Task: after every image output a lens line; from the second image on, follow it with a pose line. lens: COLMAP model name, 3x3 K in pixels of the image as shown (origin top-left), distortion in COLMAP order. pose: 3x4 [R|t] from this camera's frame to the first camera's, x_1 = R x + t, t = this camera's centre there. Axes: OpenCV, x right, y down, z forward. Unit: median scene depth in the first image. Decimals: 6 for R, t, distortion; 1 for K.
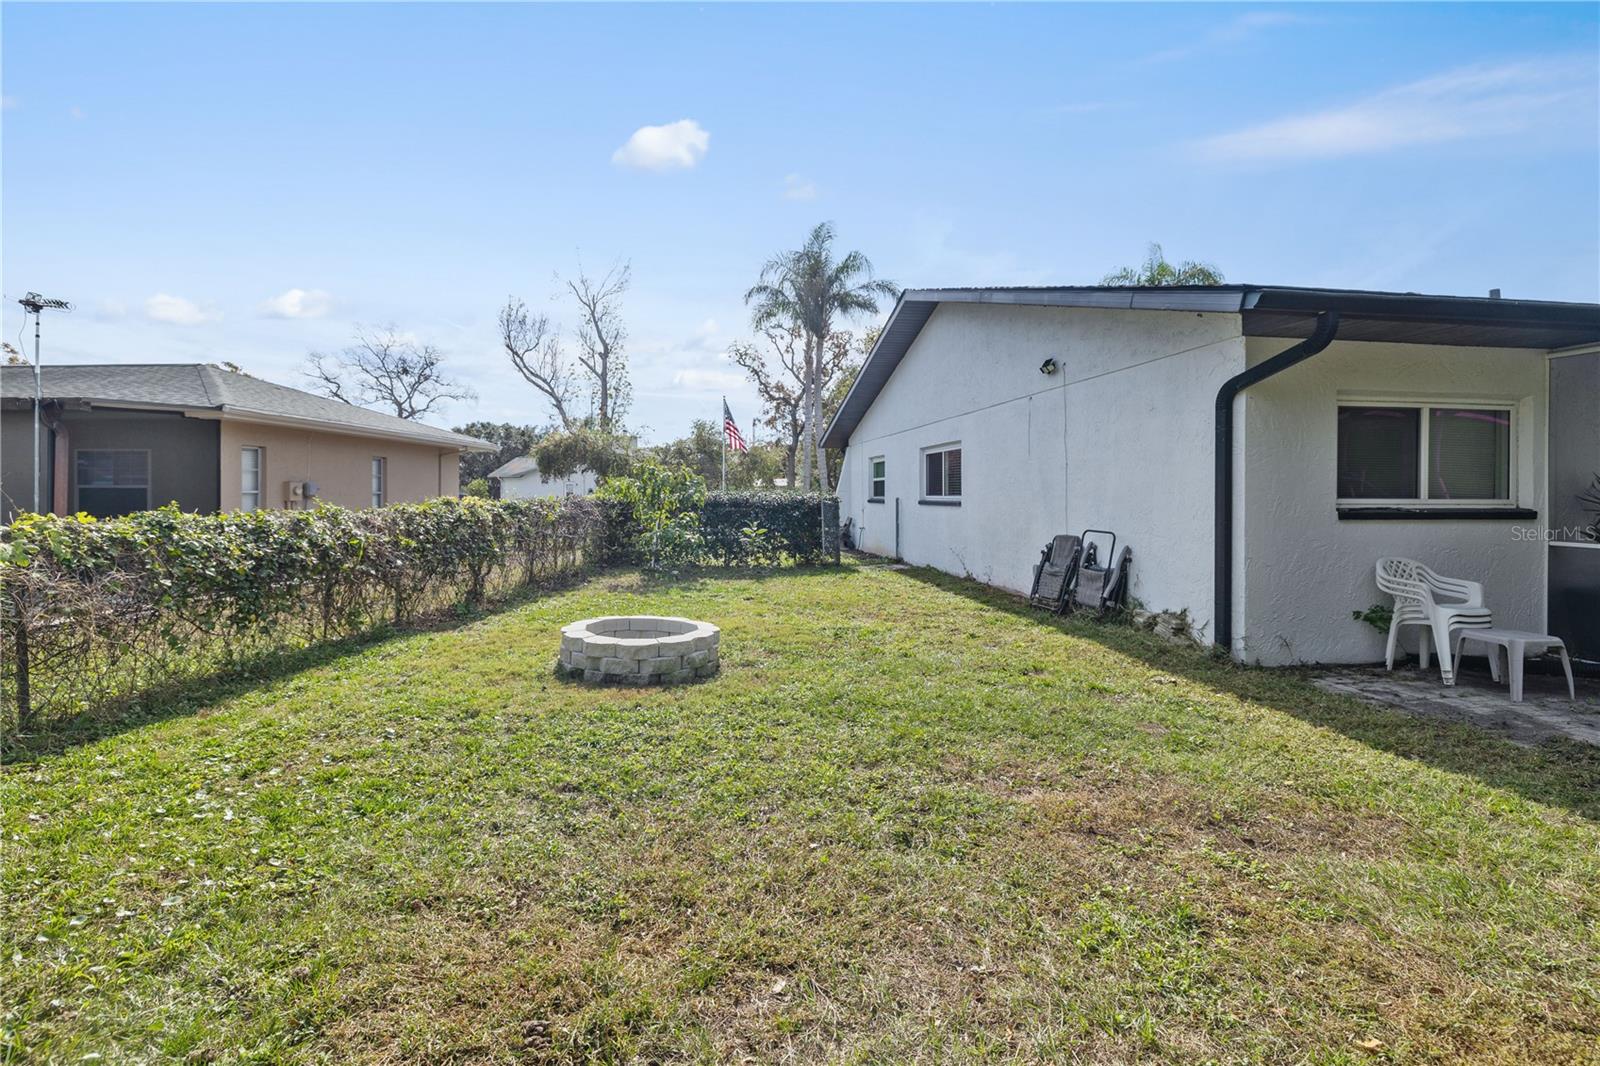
lens RADIAL K [[676.8, 0, 802.4], [0, 676.8, 506.7], [0, 0, 1]] dist [0.001644, 0.000328]
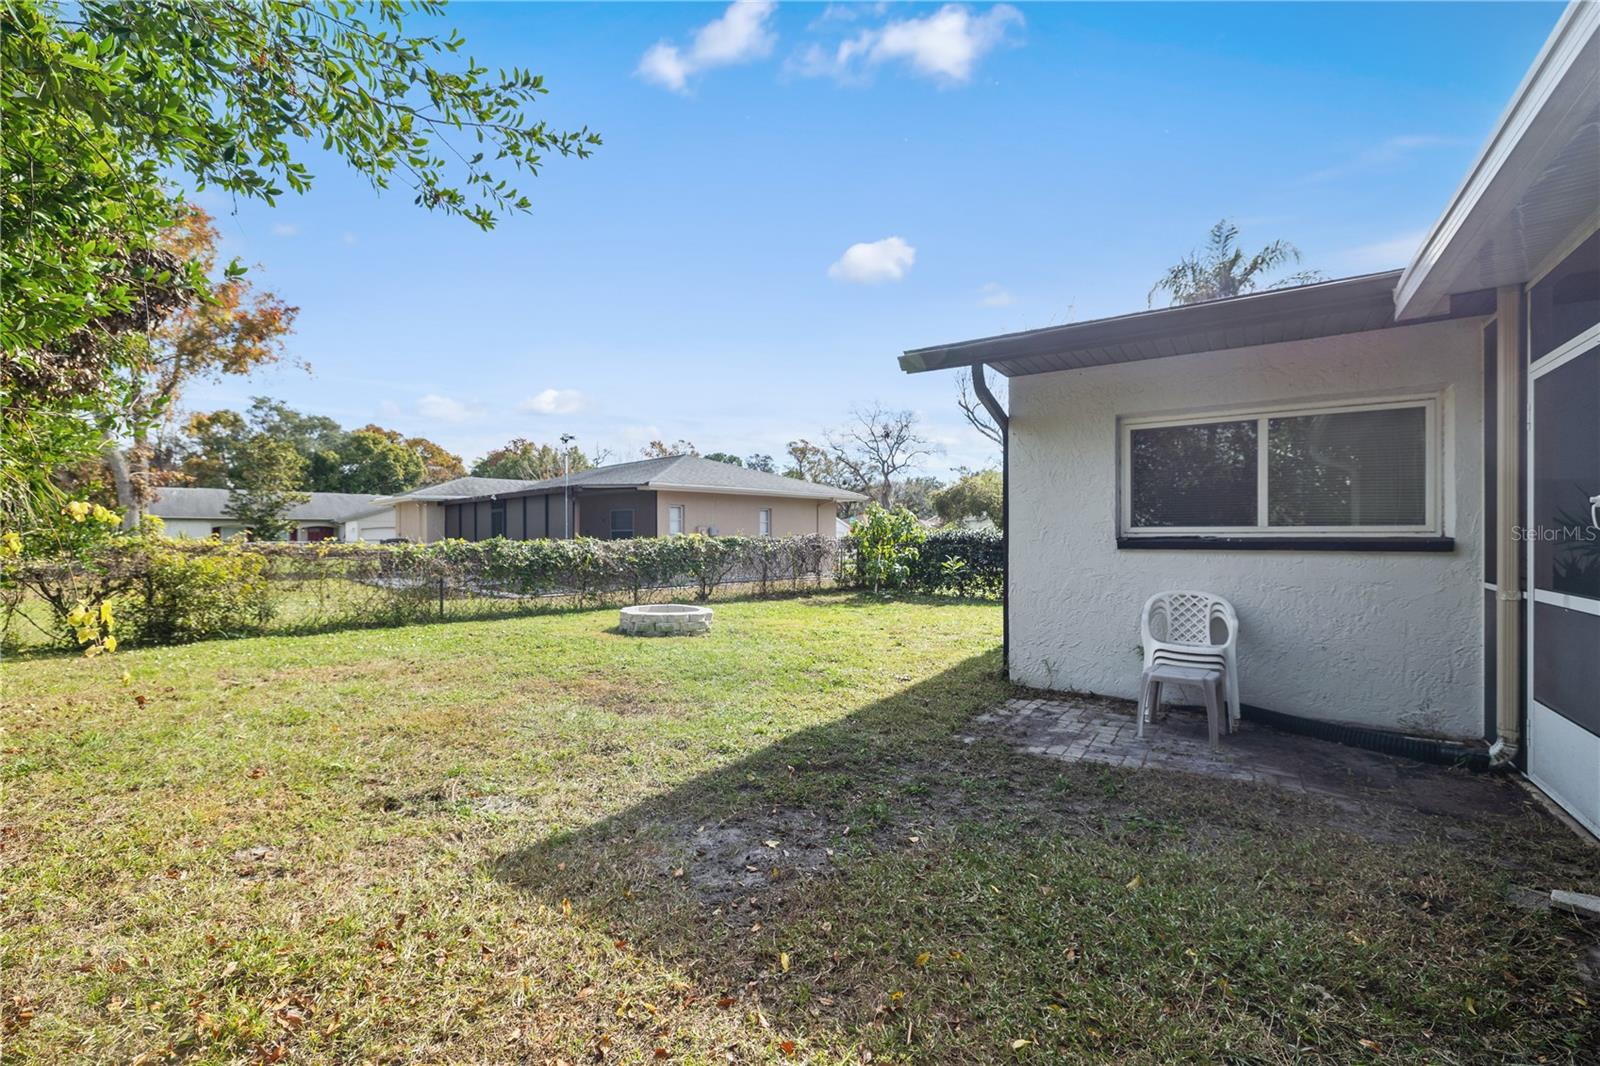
lens RADIAL K [[674.5, 0, 800.0], [0, 674.5, 533.0], [0, 0, 1]] dist [0.001223, 0.000109]
pose [[0.745077, -0.007547, -0.666936, 1.031863], [-0.008075, 0.999761, -0.020334, 0.018818], [0.666930, 0.020536, 0.744838, -0.016406]]
